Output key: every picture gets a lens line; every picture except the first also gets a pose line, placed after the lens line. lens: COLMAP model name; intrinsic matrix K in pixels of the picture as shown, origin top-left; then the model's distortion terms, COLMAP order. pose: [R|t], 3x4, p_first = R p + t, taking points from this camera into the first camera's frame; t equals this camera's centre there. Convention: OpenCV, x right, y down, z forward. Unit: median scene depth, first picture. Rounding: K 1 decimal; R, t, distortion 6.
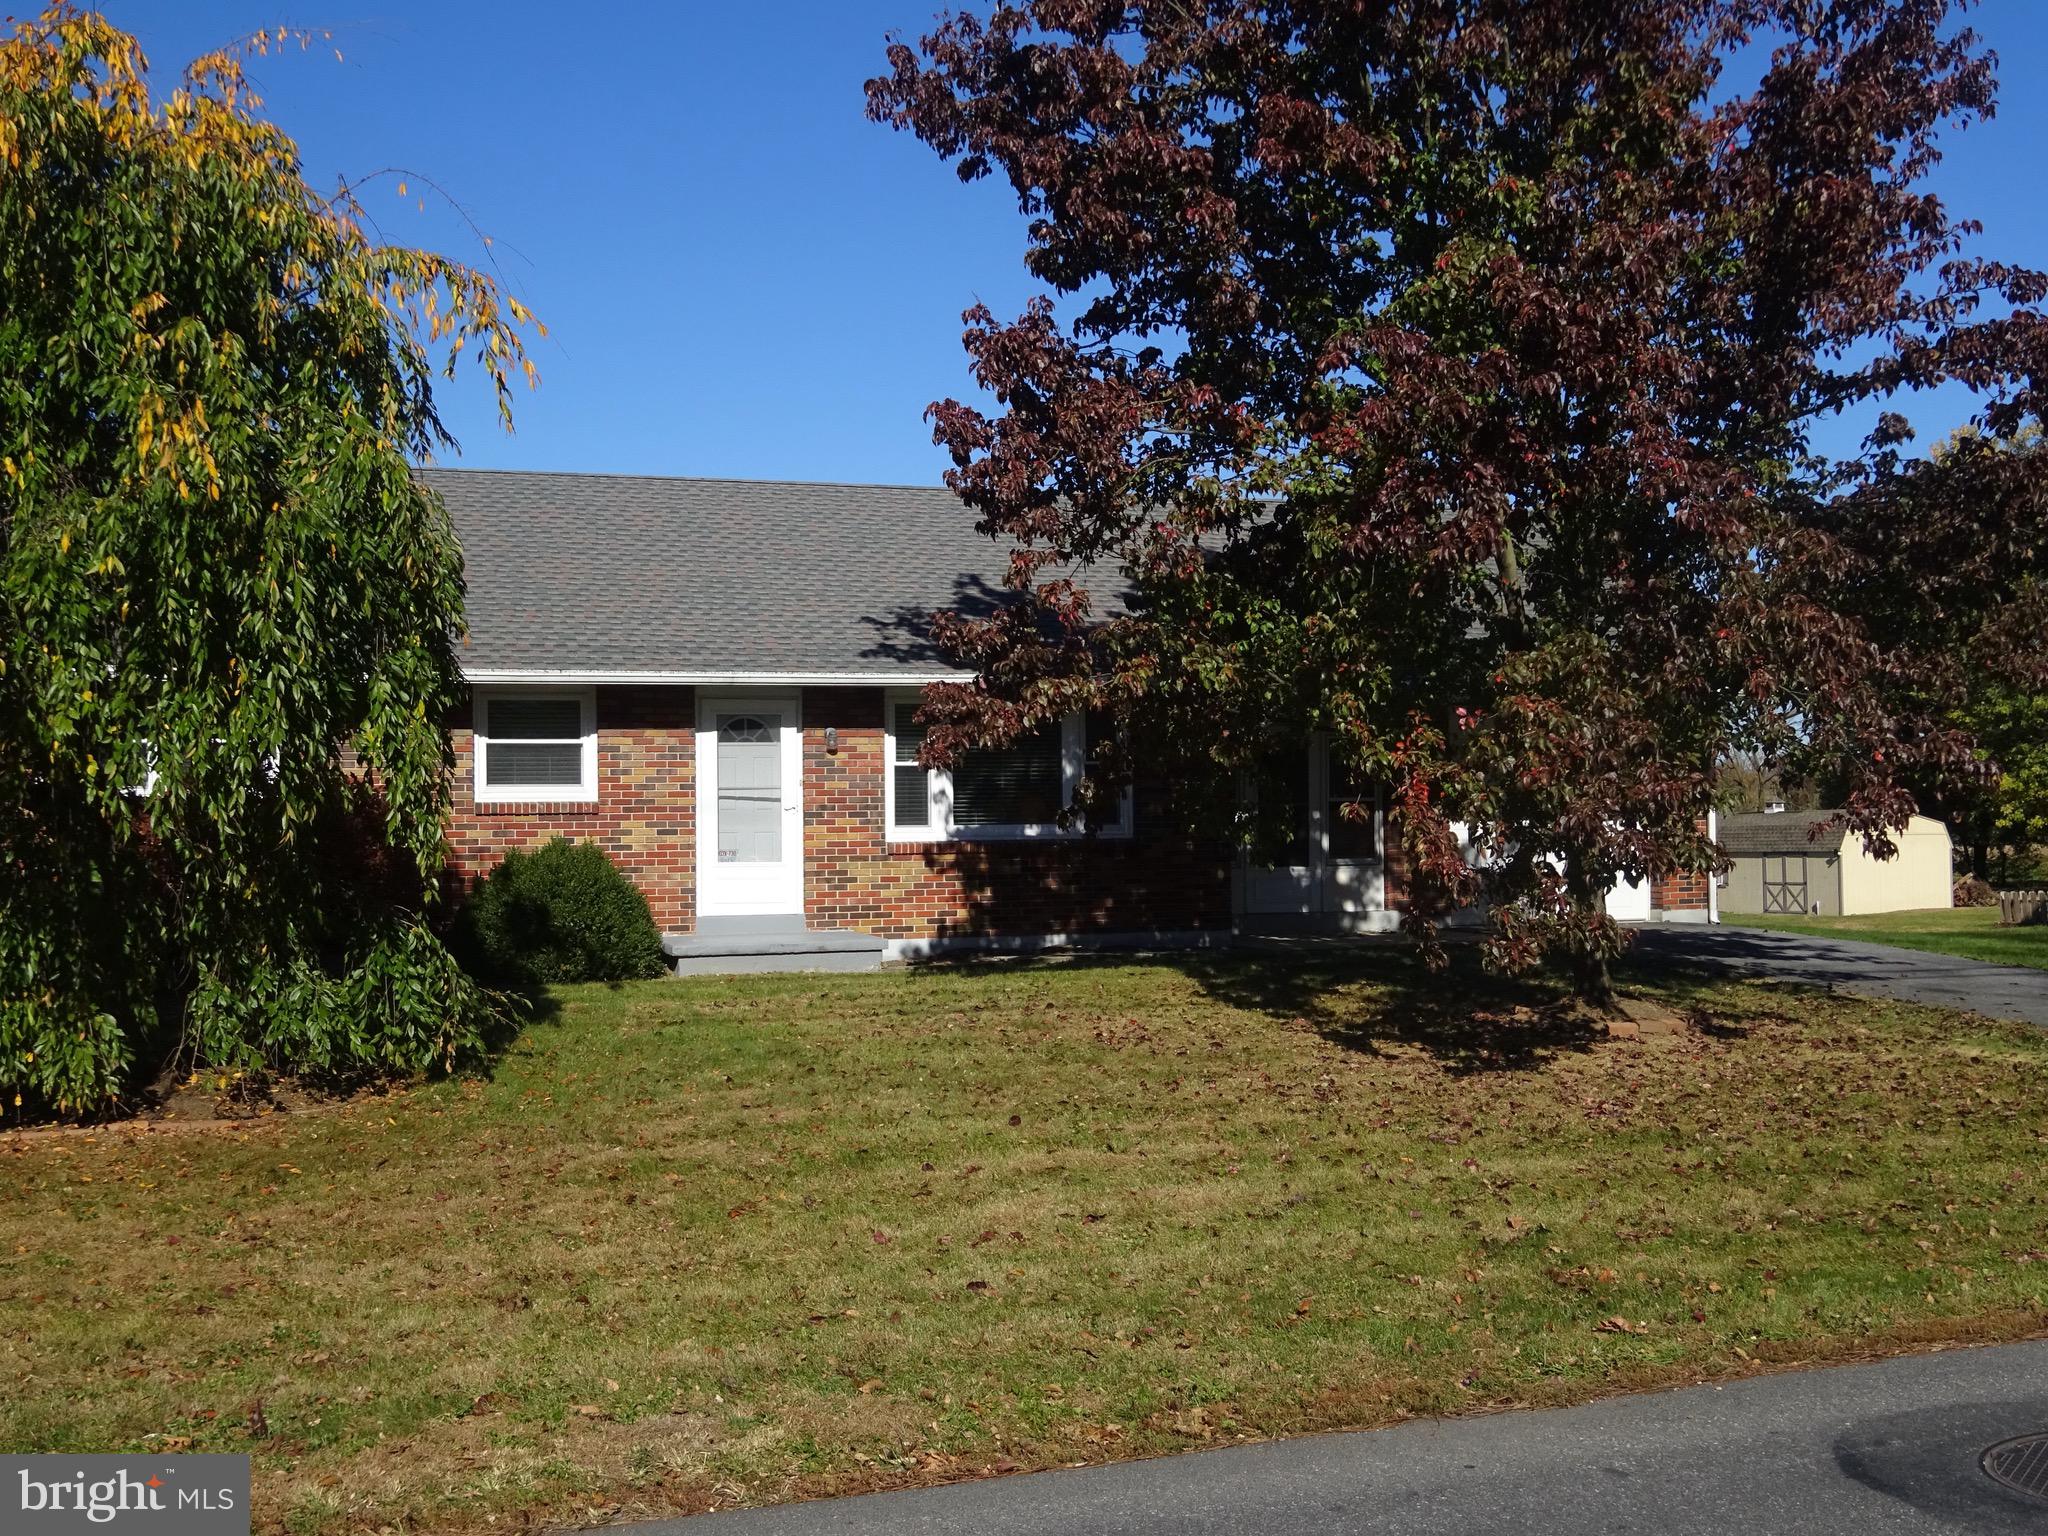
lens RADIAL K [[2213.4, 0, 1024.0], [0, 2213.4, 768.0], [0, 0, 1]] dist [-0.005349, -0.015022]
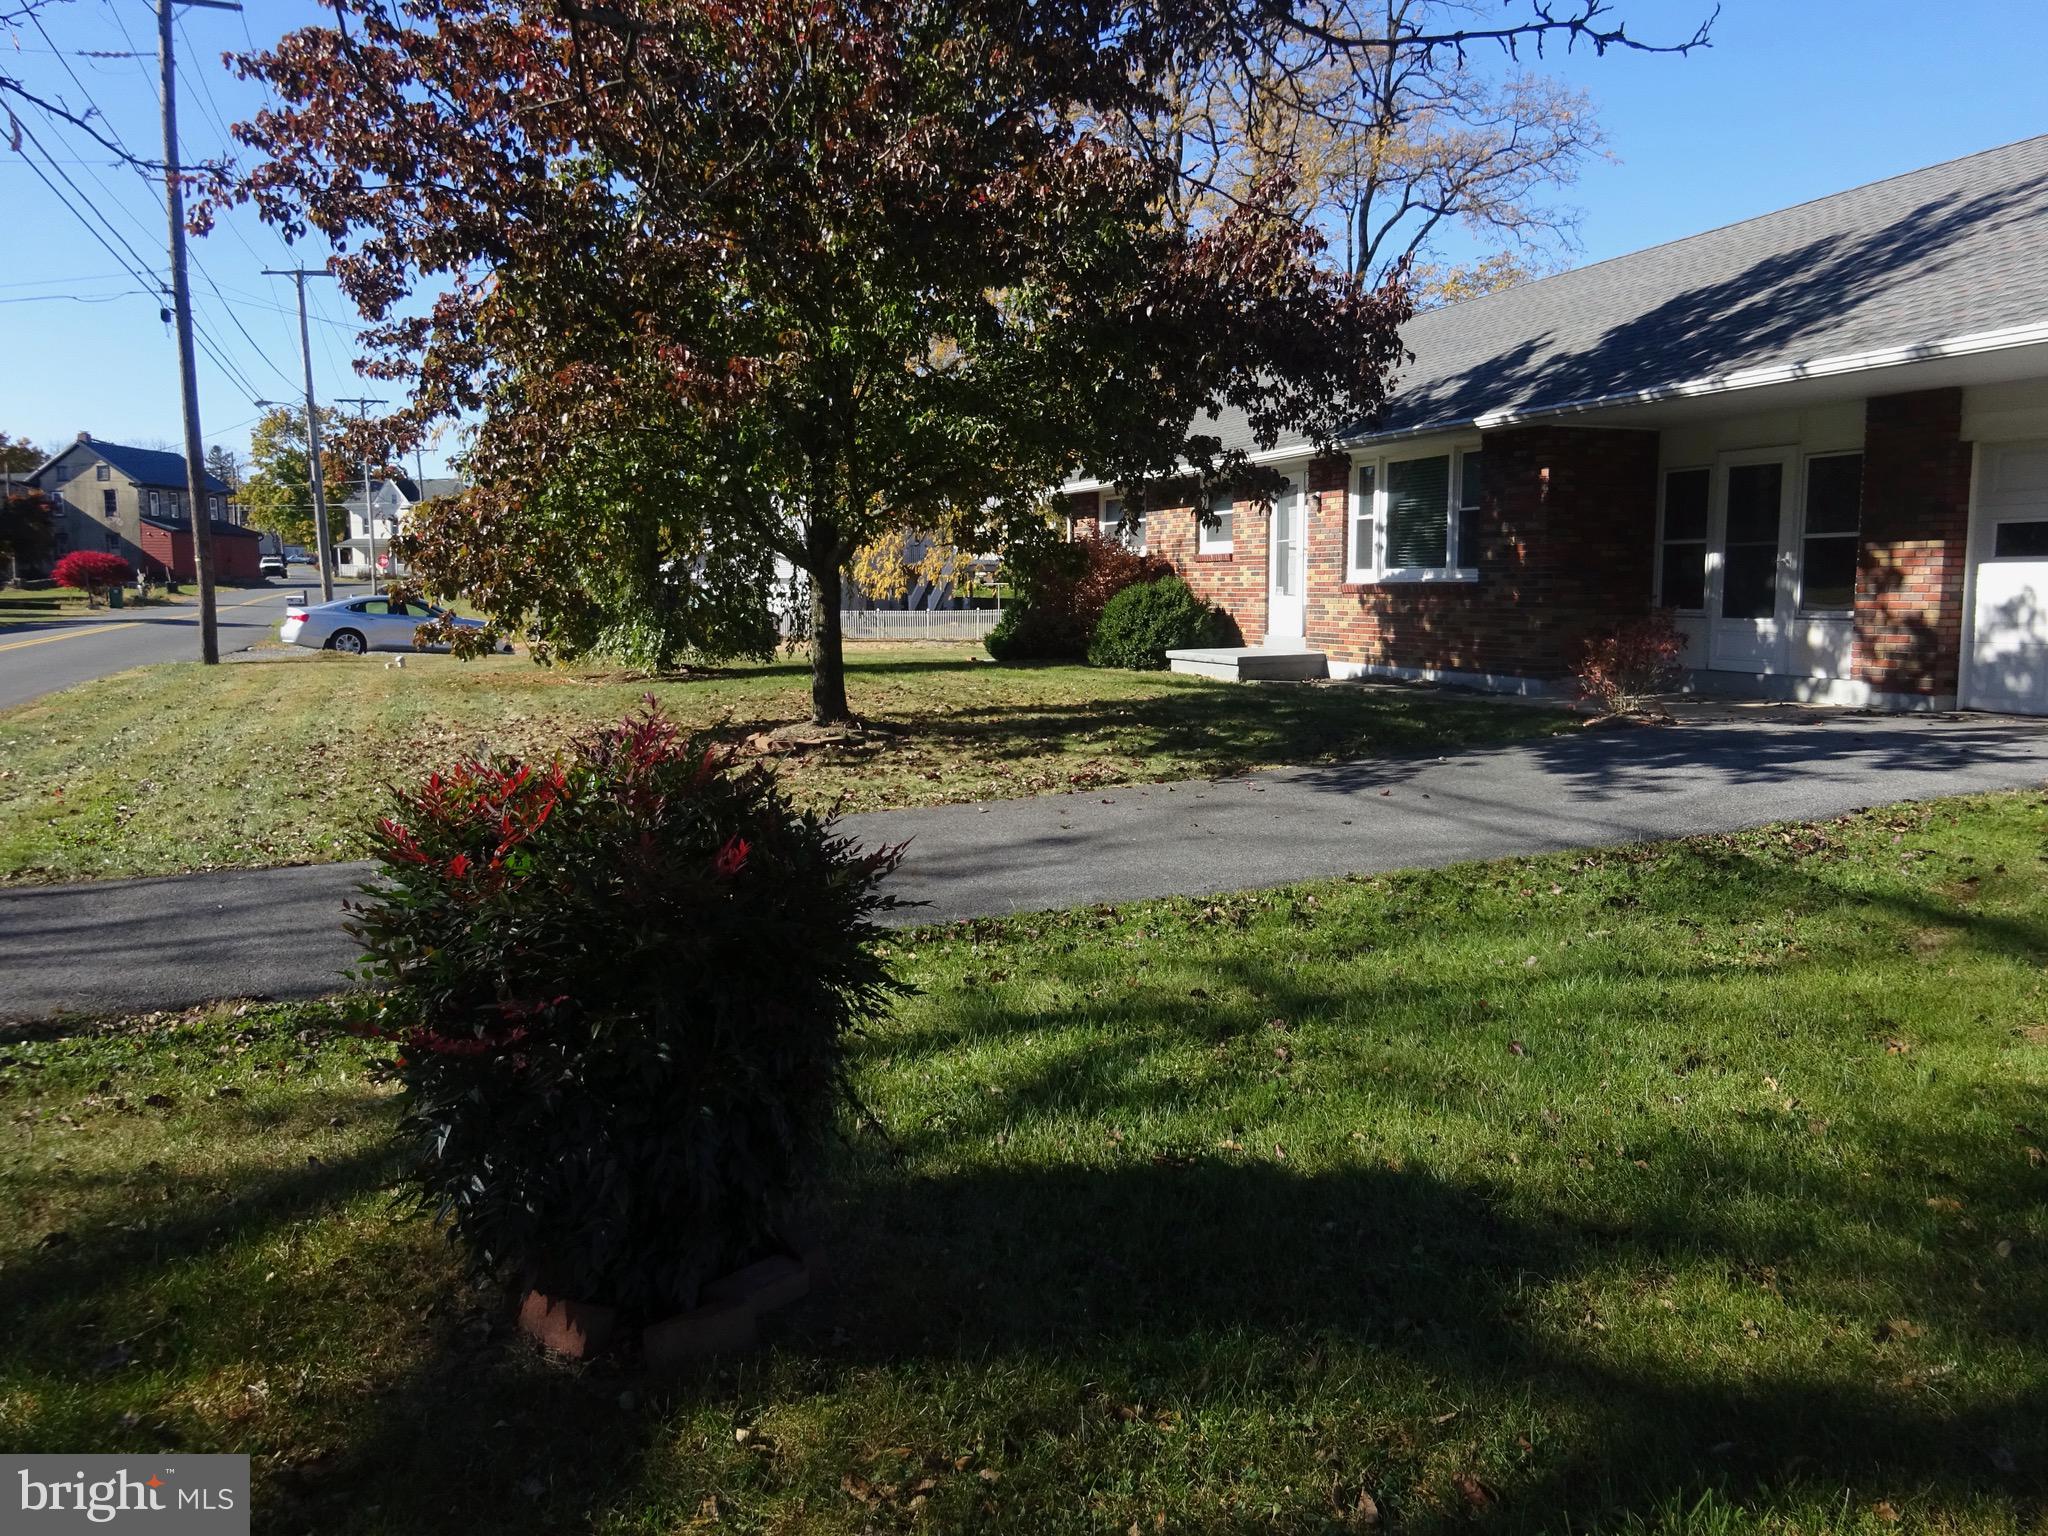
lens RADIAL K [[1511.6, 0, 1015.1], [0, 1511.6, 771.1], [0, 0, 1]] dist [-0.001342, 0.002020]
pose [[0.014215, 0.133261, -0.990979, 0.804897], [0.022555, 0.990784, 0.133558, 0.021346], [0.999645, -0.024250, 0.011079, 0.828275]]
